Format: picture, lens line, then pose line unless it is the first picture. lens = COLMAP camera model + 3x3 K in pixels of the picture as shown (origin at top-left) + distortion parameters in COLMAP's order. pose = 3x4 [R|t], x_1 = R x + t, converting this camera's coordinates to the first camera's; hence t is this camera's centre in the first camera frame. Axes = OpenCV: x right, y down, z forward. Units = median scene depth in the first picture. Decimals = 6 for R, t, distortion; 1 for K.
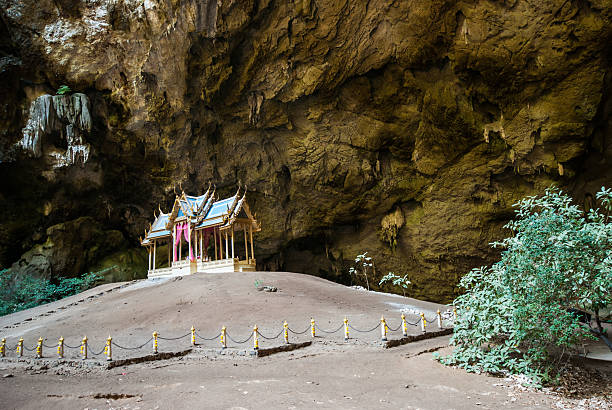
lens RADIAL K [[492.1, 0, 302.6], [0, 492.1, 212.5], [0, 0, 1]] dist [0.001048, 0.050895]
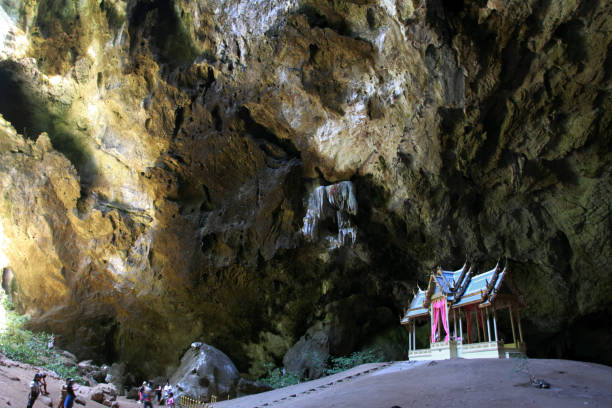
lens RADIAL K [[477.4, 0, 307.5], [0, 477.4, 209.2], [0, 0, 1]] dist [-0.093076, 0.055131]
pose [[0.851195, -0.105951, -0.514044, 0.014598], [0.021324, 0.985585, -0.167832, -0.002887], [0.524416, 0.131896, 0.841185, 0.066850]]
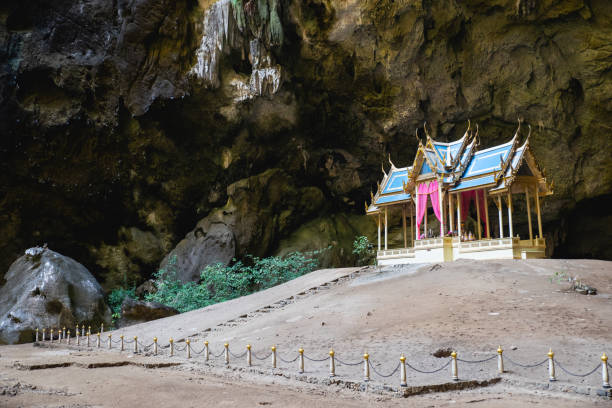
lens RADIAL K [[788.4, 0, 304.2], [0, 788.4, 202.7], [0, 0, 1]] dist [0.020143, 0.261545]
pose [[0.945287, -0.000765, -0.326239, -0.037031], [0.024298, 0.997385, 0.068065, -0.020509], [0.325334, -0.072268, 0.942833, -0.054236]]
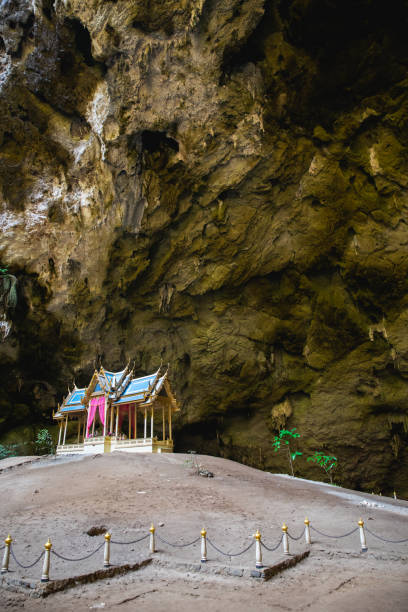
lens RADIAL K [[414.0, 0, 201.6], [0, 414.0, 309.5], [0, 0, 1]] dist [-0.136747, 0.096688]
pose [[0.996769, 0.062901, 0.049948, -0.064138], [-0.050096, 0.972946, -0.225537, 0.015922], [-0.062784, 0.222306, 0.972953, 0.109796]]
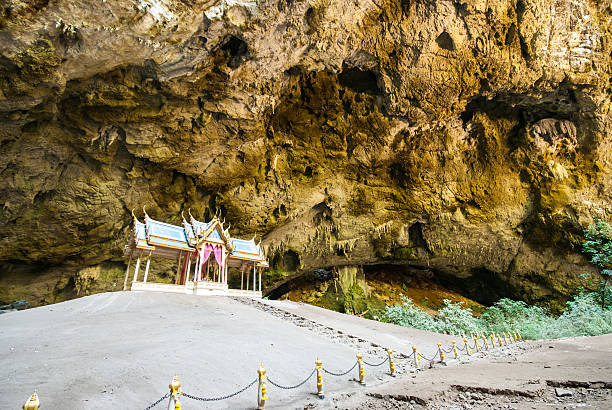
lens RADIAL K [[287.1, 0, 306.9], [0, 287.1, 211.1], [0, 0, 1]] dist [-0.001666, -0.001292]
pose [[0.091174, 0.437352, 0.894657, -0.555066], [-0.134740, 0.895555, -0.424059, 0.129806], [-0.986678, -0.081882, 0.140580, 0.509032]]
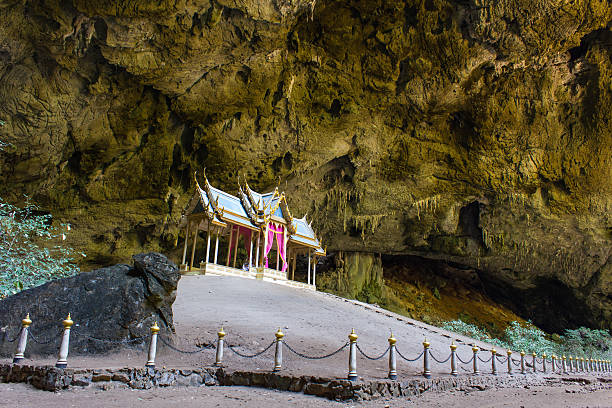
lens RADIAL K [[497.2, 0, 307.4], [0, 497.2, 212.2], [0, 0, 1]] dist [0.068469, -0.108359]
pose [[-0.046494, 0.316872, 0.947328, -0.729114], [-0.215067, 0.922937, -0.319269, 0.179401], [-0.975492, -0.218583, 0.025238, 0.650709]]
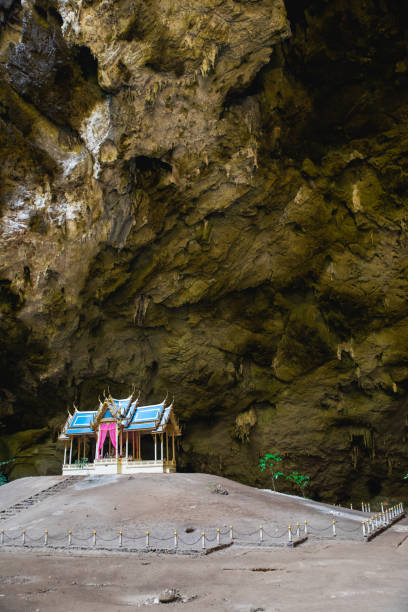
lens RADIAL K [[536.4, 0, 204.0], [0, 536.4, 306.0], [0, 0, 1]] dist [-0.044982, 0.009033]
pose [[0.972728, 0.101715, 0.208459, -0.218806], [-0.069508, 0.985246, -0.156394, -0.046685], [-0.221291, 0.137639, 0.965446, -0.176396]]
